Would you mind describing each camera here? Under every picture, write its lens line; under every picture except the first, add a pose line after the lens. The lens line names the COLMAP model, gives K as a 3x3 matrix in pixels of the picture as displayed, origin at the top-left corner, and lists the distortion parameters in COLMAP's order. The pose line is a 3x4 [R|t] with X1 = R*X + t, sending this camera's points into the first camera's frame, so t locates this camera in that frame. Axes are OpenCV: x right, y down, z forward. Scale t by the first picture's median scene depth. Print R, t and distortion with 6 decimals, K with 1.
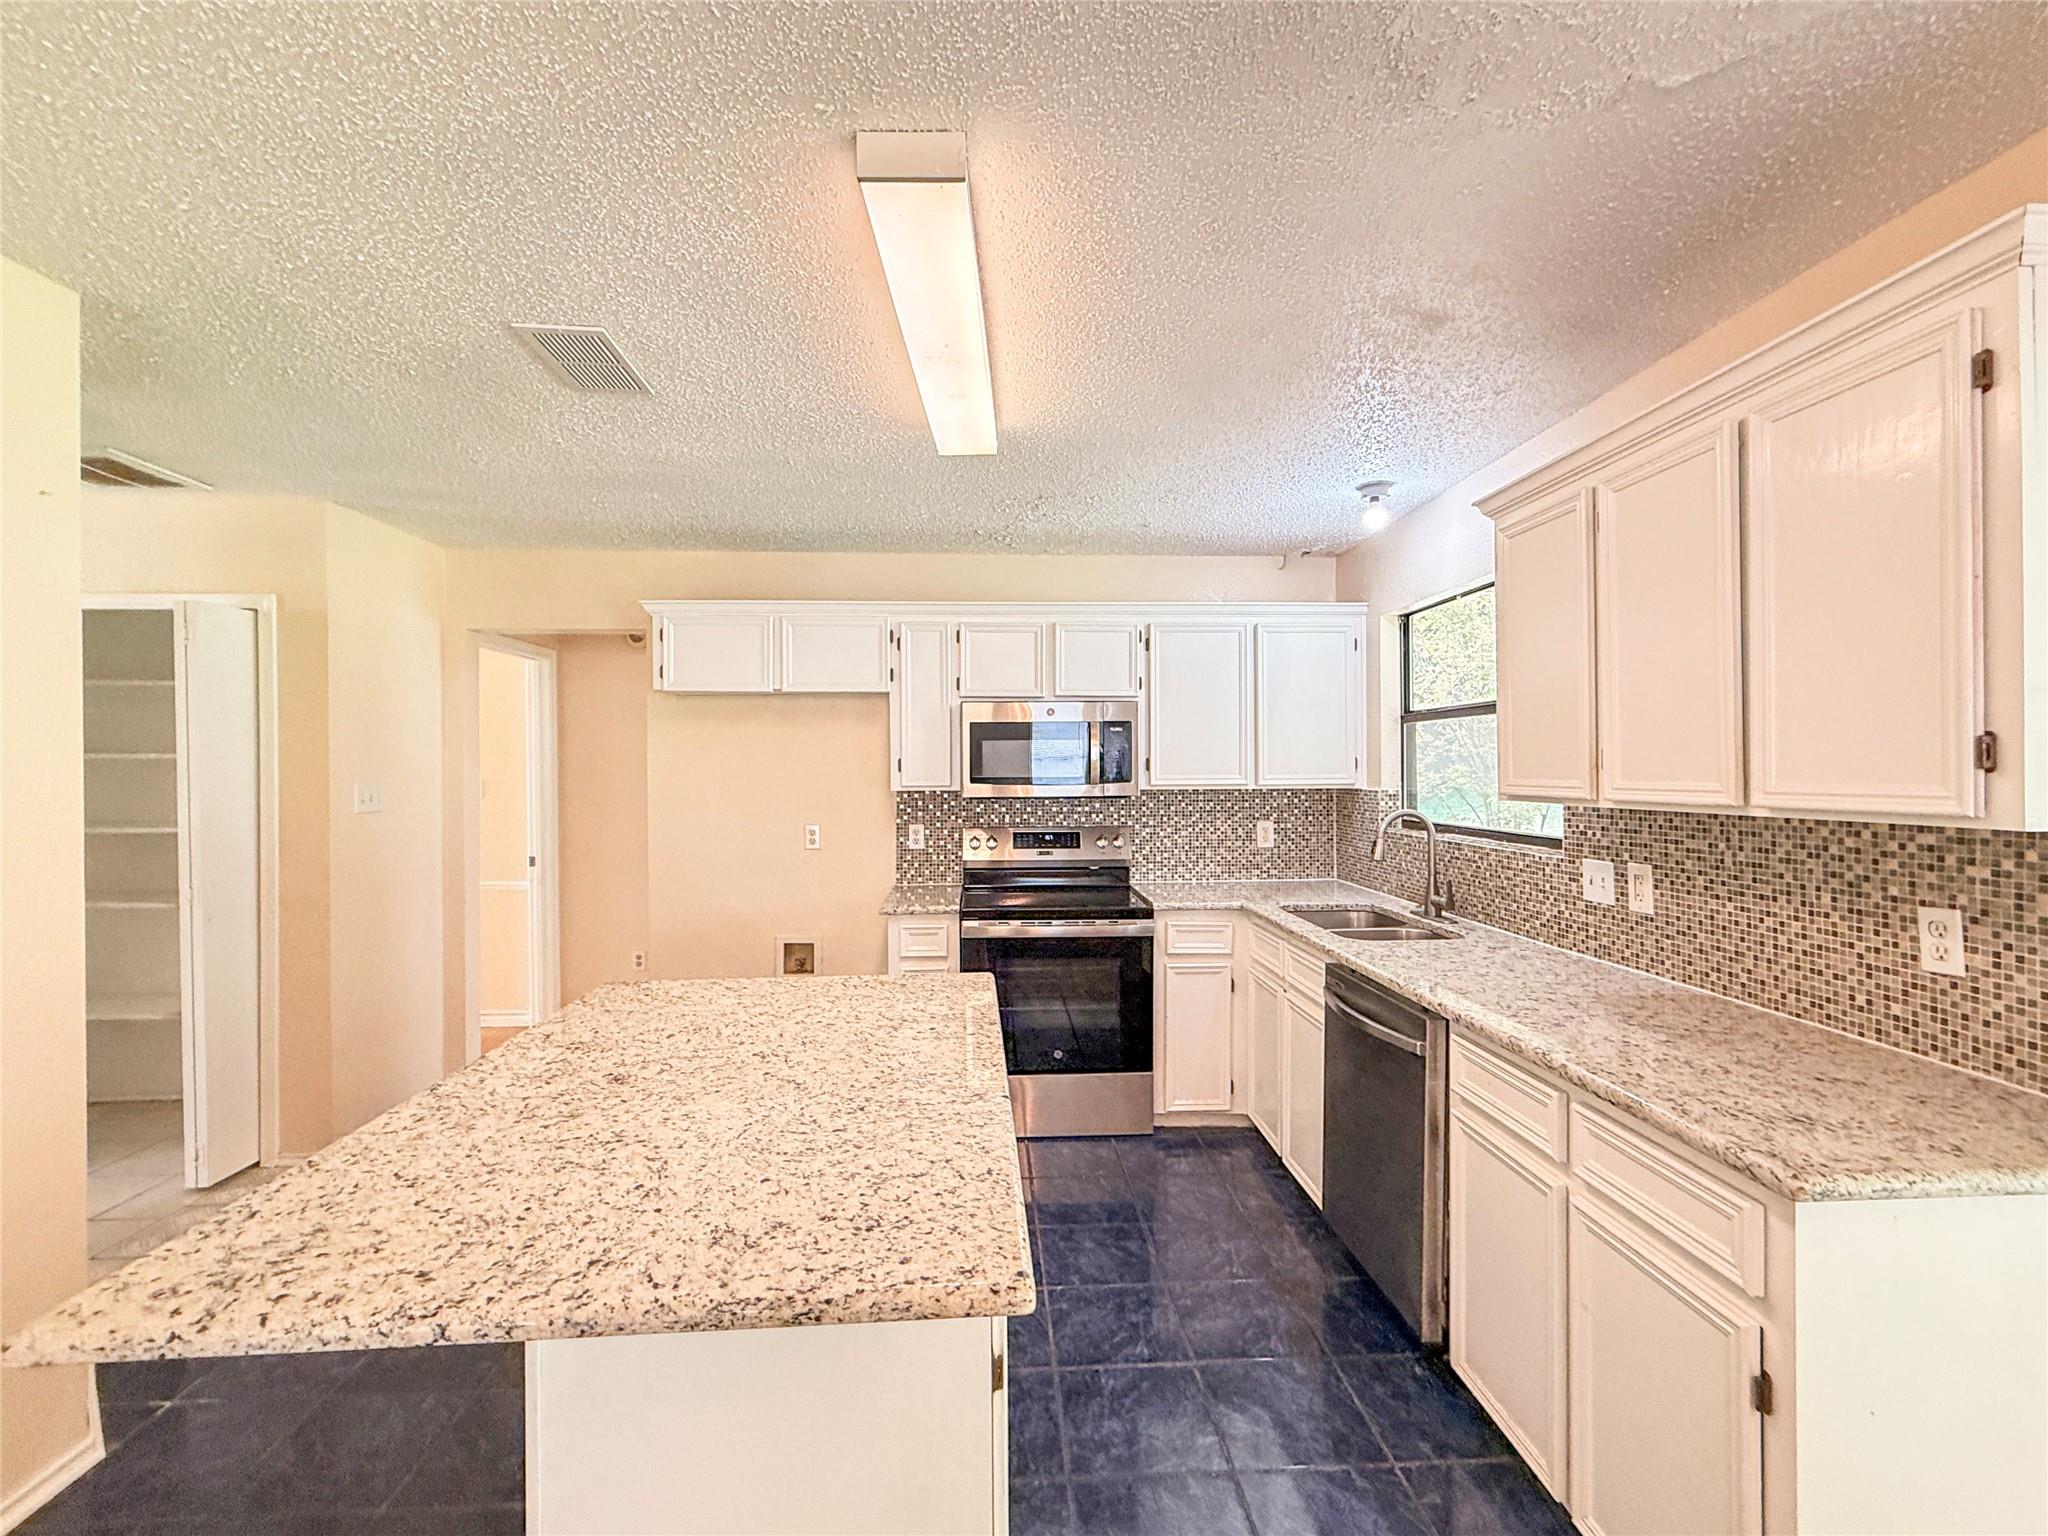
lens RADIAL K [[902.1, 0, 1027.6], [0, 902.1, 772.0], [0, 0, 1]] dist [0.000758, -0.000070]
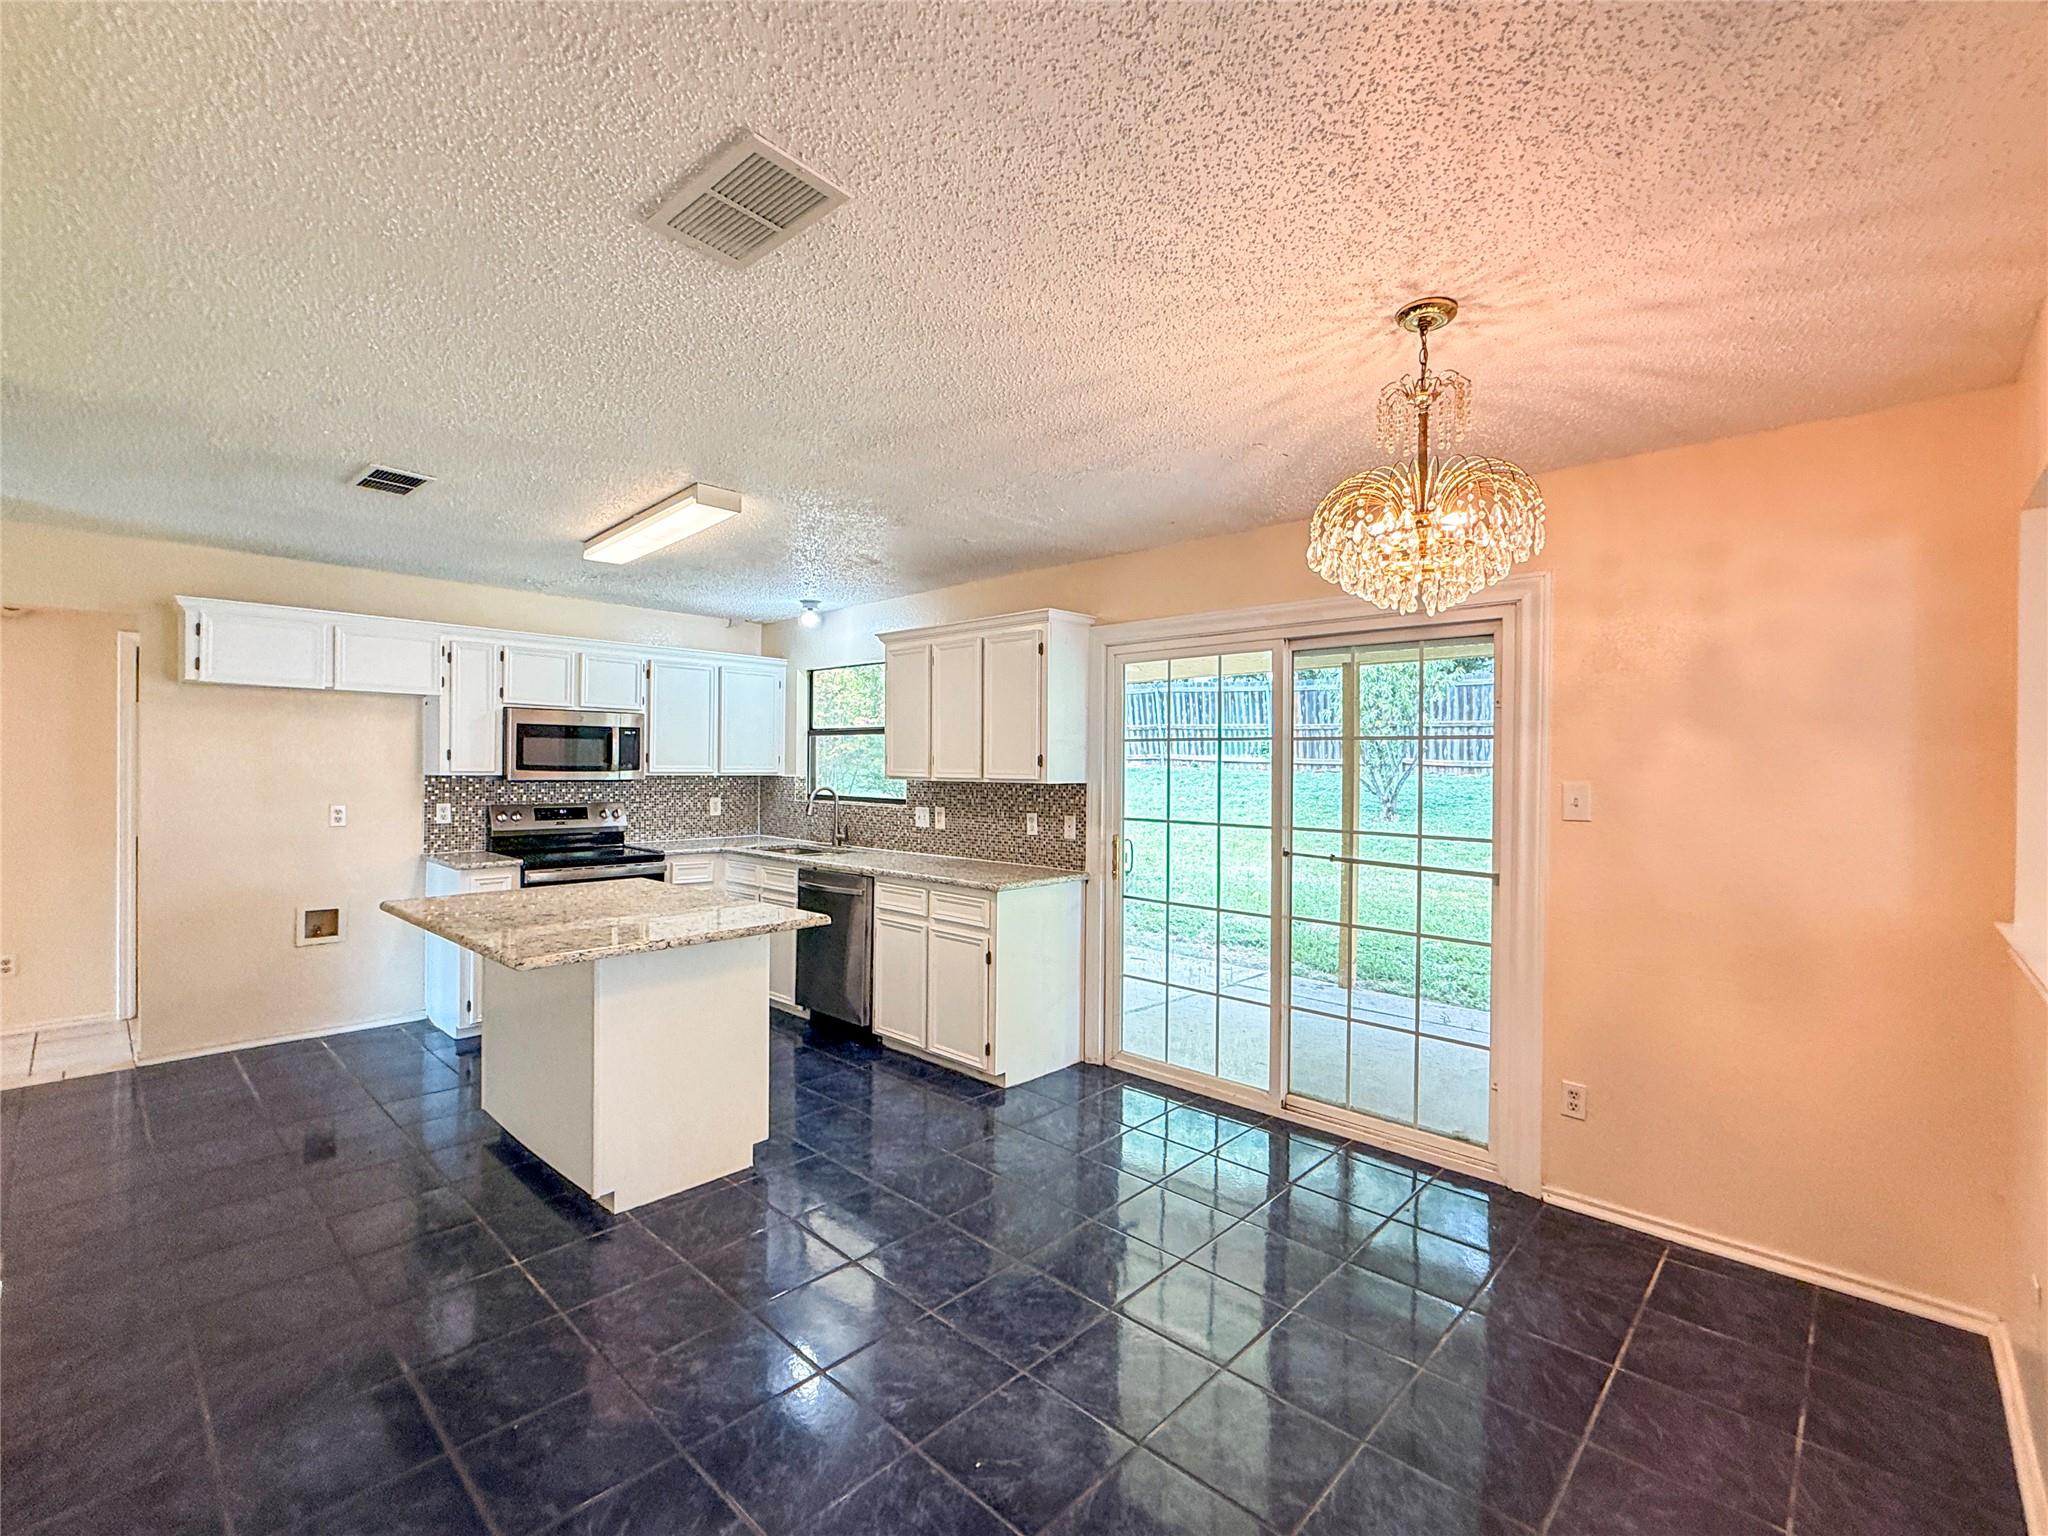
lens RADIAL K [[902.1, 0, 1026.7], [0, 902.1, 769.8], [0, 0, 1]] dist [0.000758, -0.000070]
pose [[0.722634, 0.009894, 0.691160, -0.439066], [-0.011904, 0.999927, -0.001867, 0.006351], [-0.691129, -0.006879, 0.722699, -0.471394]]
